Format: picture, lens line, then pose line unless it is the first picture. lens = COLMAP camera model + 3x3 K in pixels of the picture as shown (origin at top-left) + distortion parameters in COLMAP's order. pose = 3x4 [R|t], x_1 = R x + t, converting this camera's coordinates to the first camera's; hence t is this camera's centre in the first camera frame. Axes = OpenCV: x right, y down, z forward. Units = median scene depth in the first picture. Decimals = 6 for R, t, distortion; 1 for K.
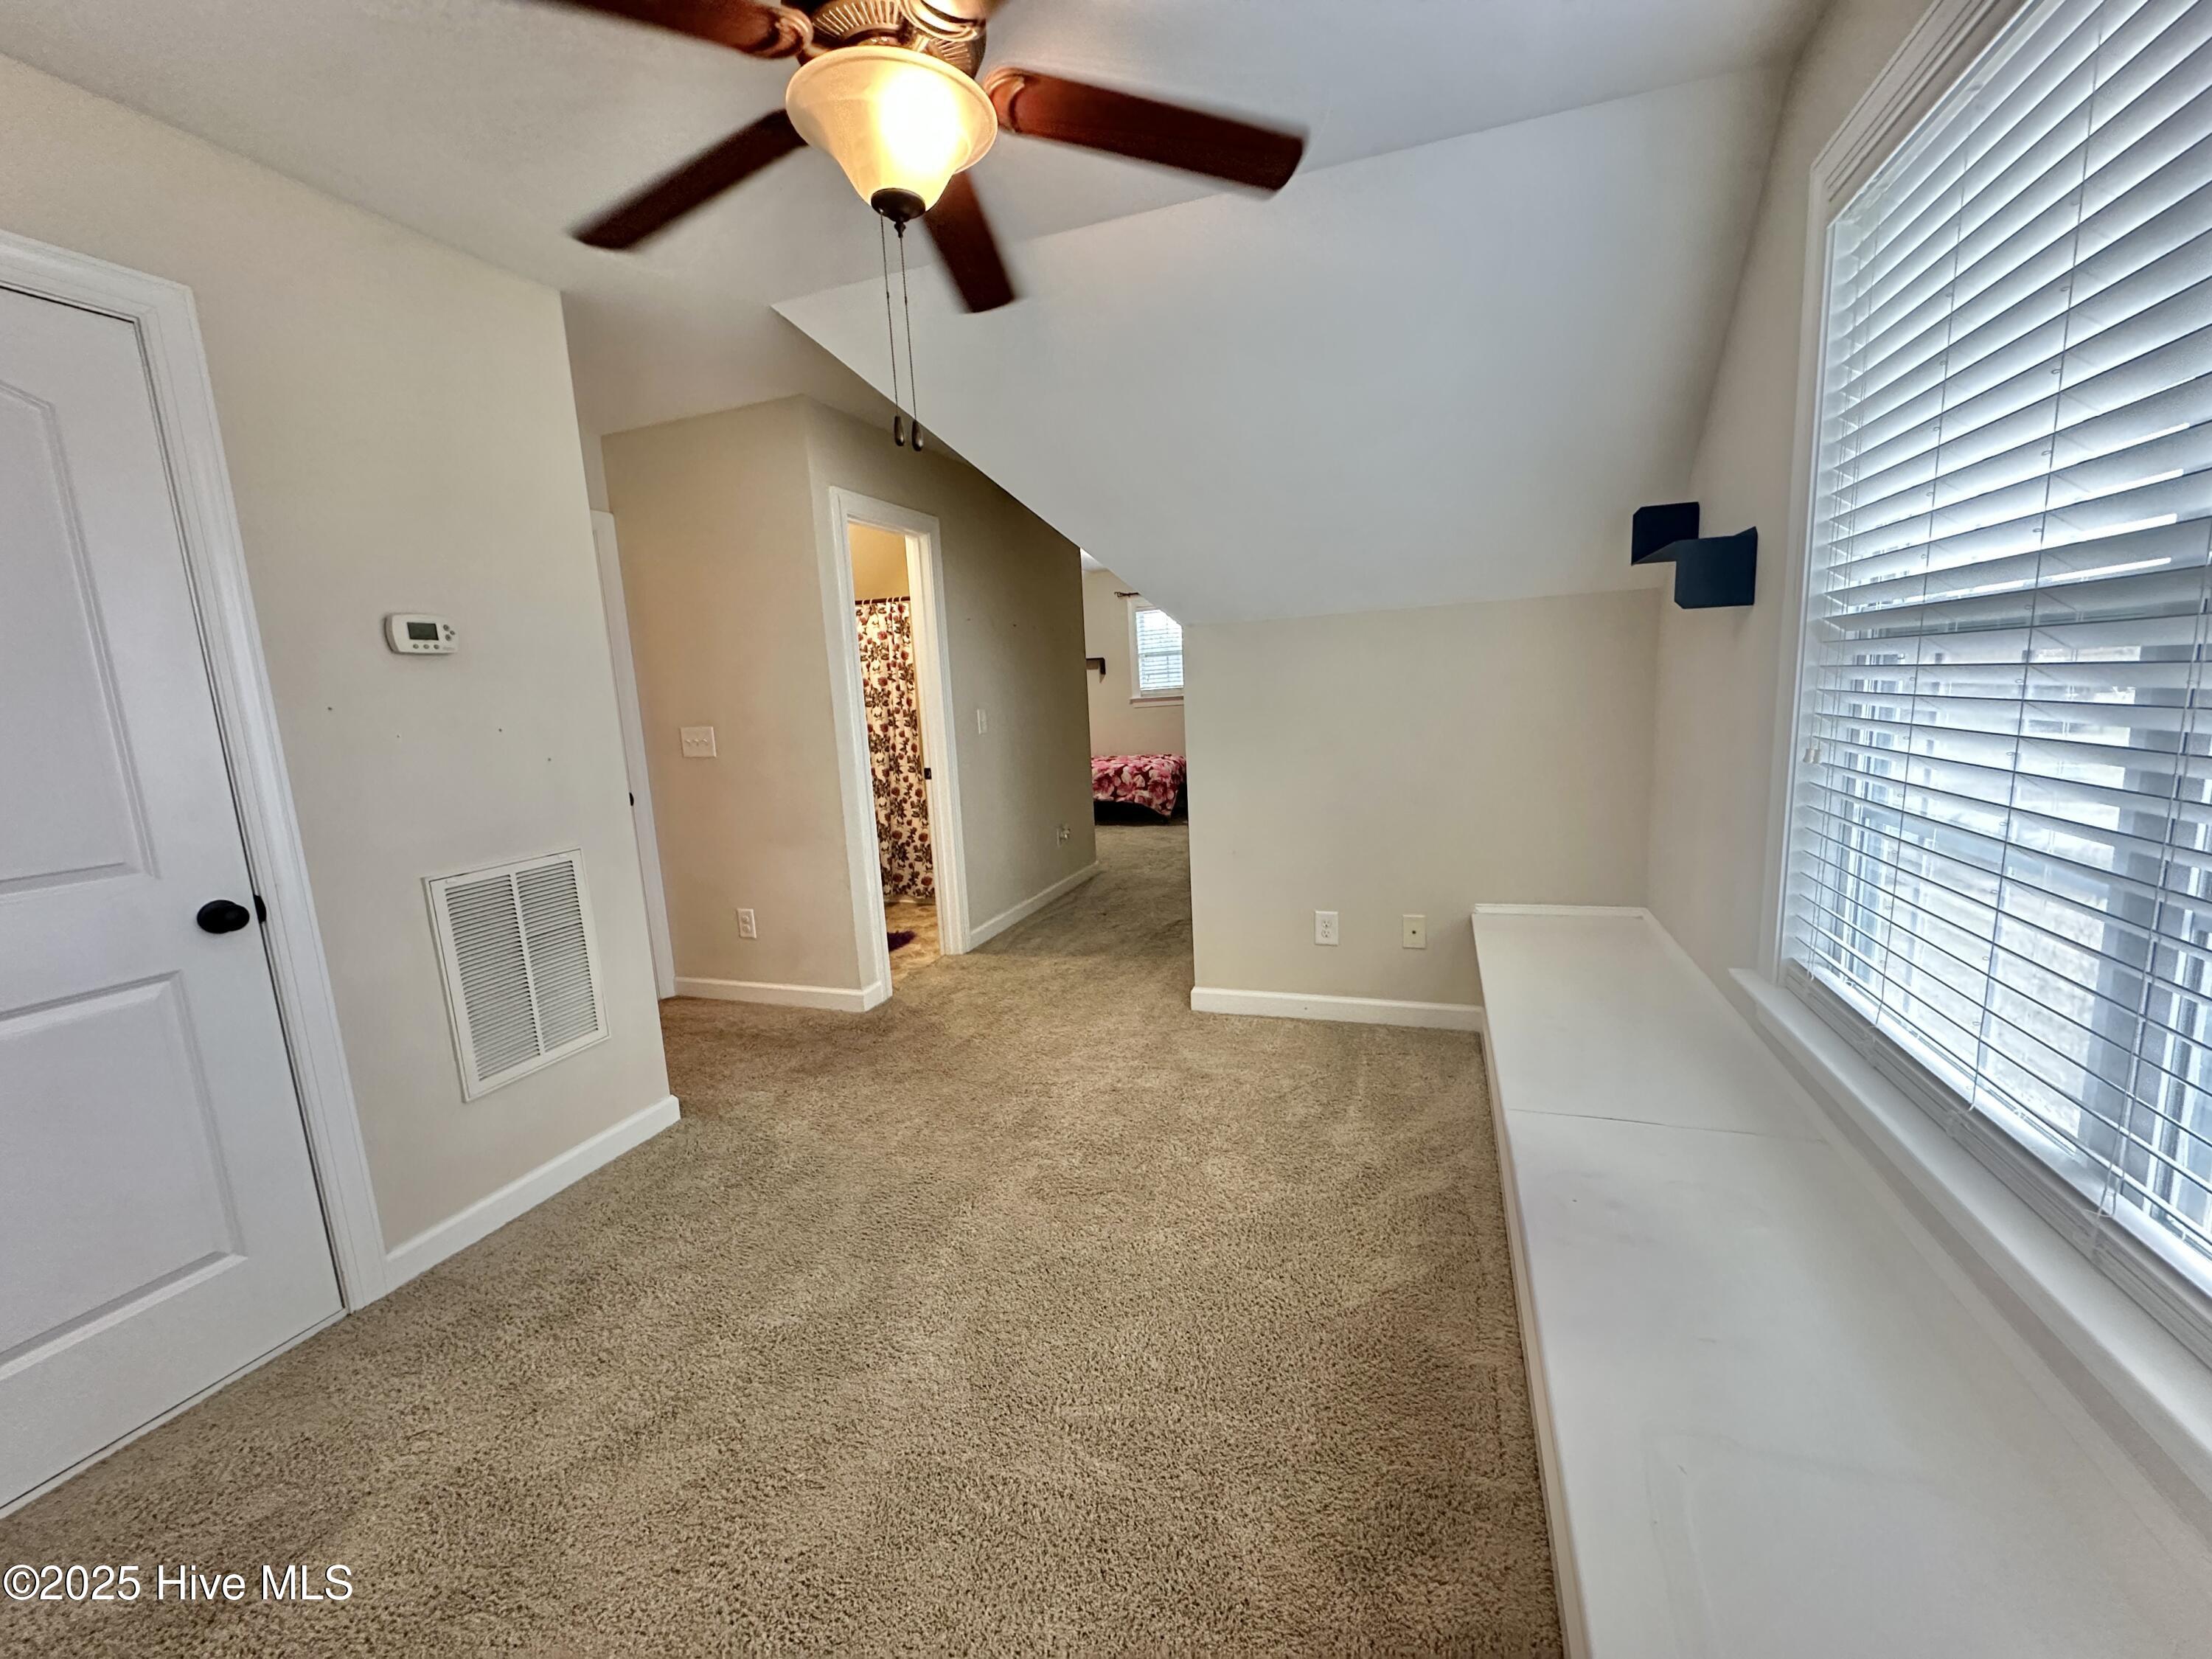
lens RADIAL K [[884.5, 0, 1109.4], [0, 884.5, 826.1], [0, 0, 1]] dist [0.001052, 0.000088]
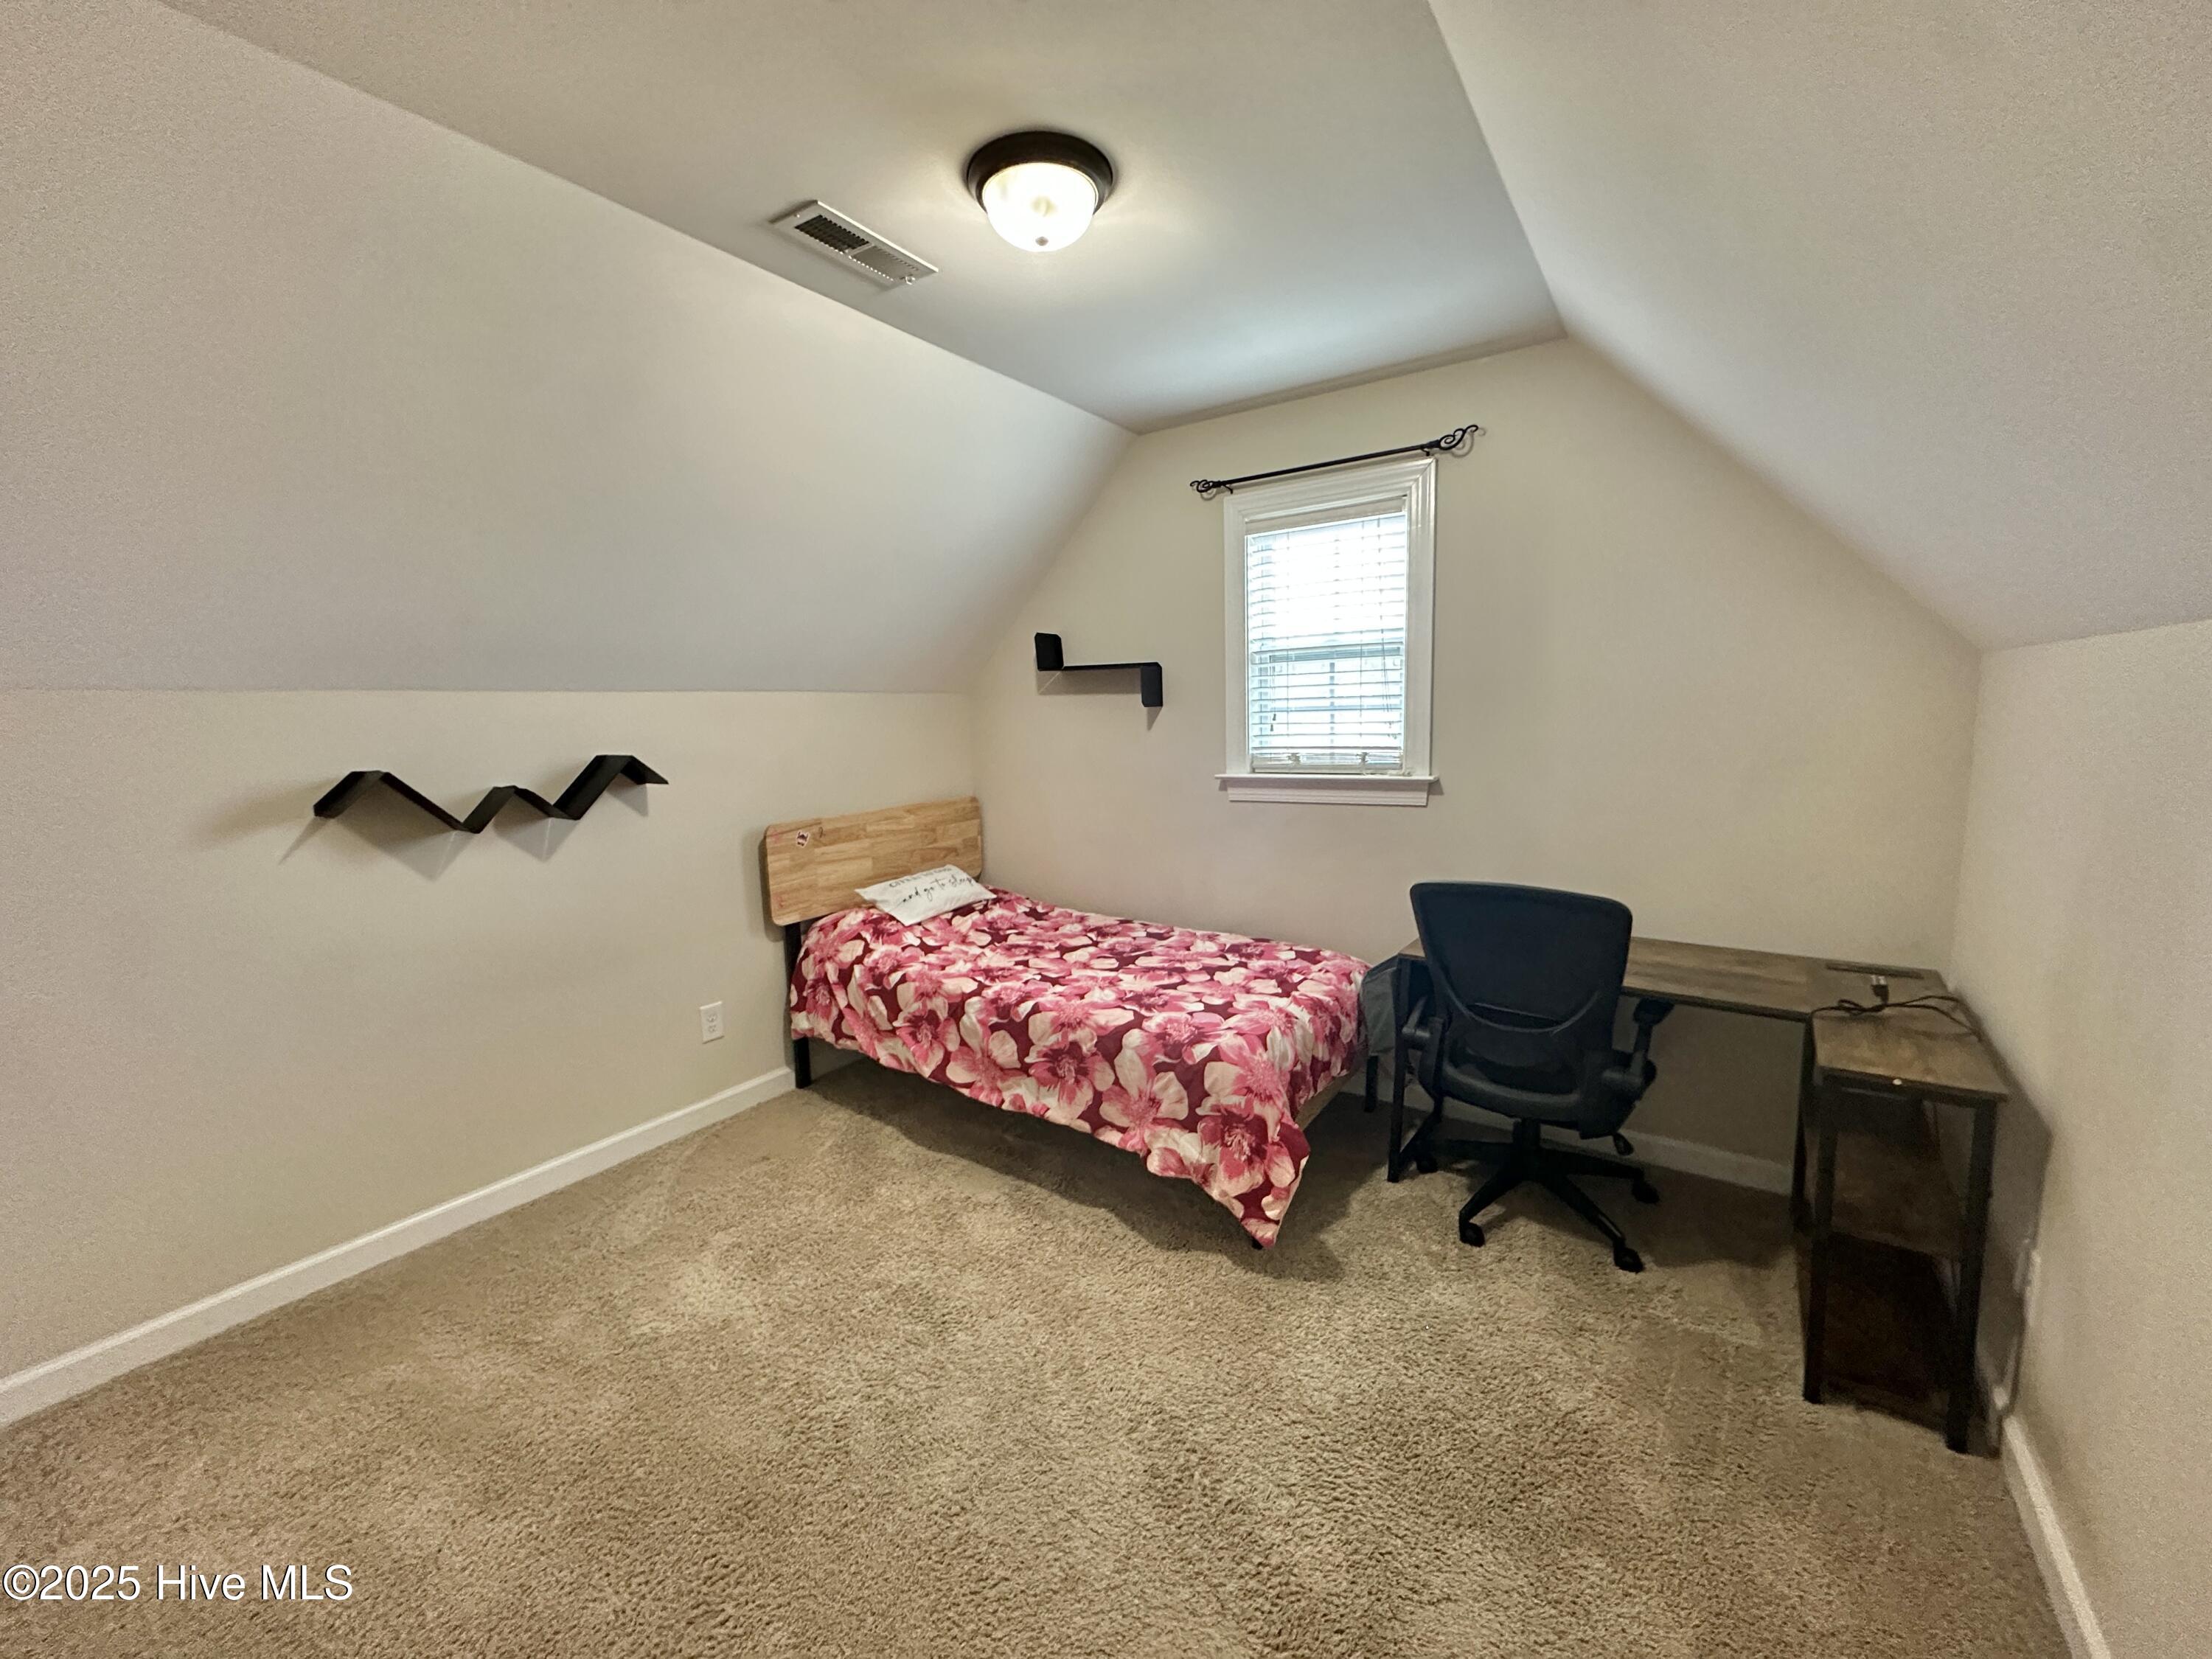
lens RADIAL K [[884.5, 0, 1105.1], [0, 884.5, 830.3], [0, 0, 1]] dist [0.001052, 0.000088]
pose [[0.970940, 0.069792, -0.228919, 0.071214], [-0.075102, 0.997070, -0.014553, -0.127640], [0.227233, 0.031323, 0.973337, 0.718781]]
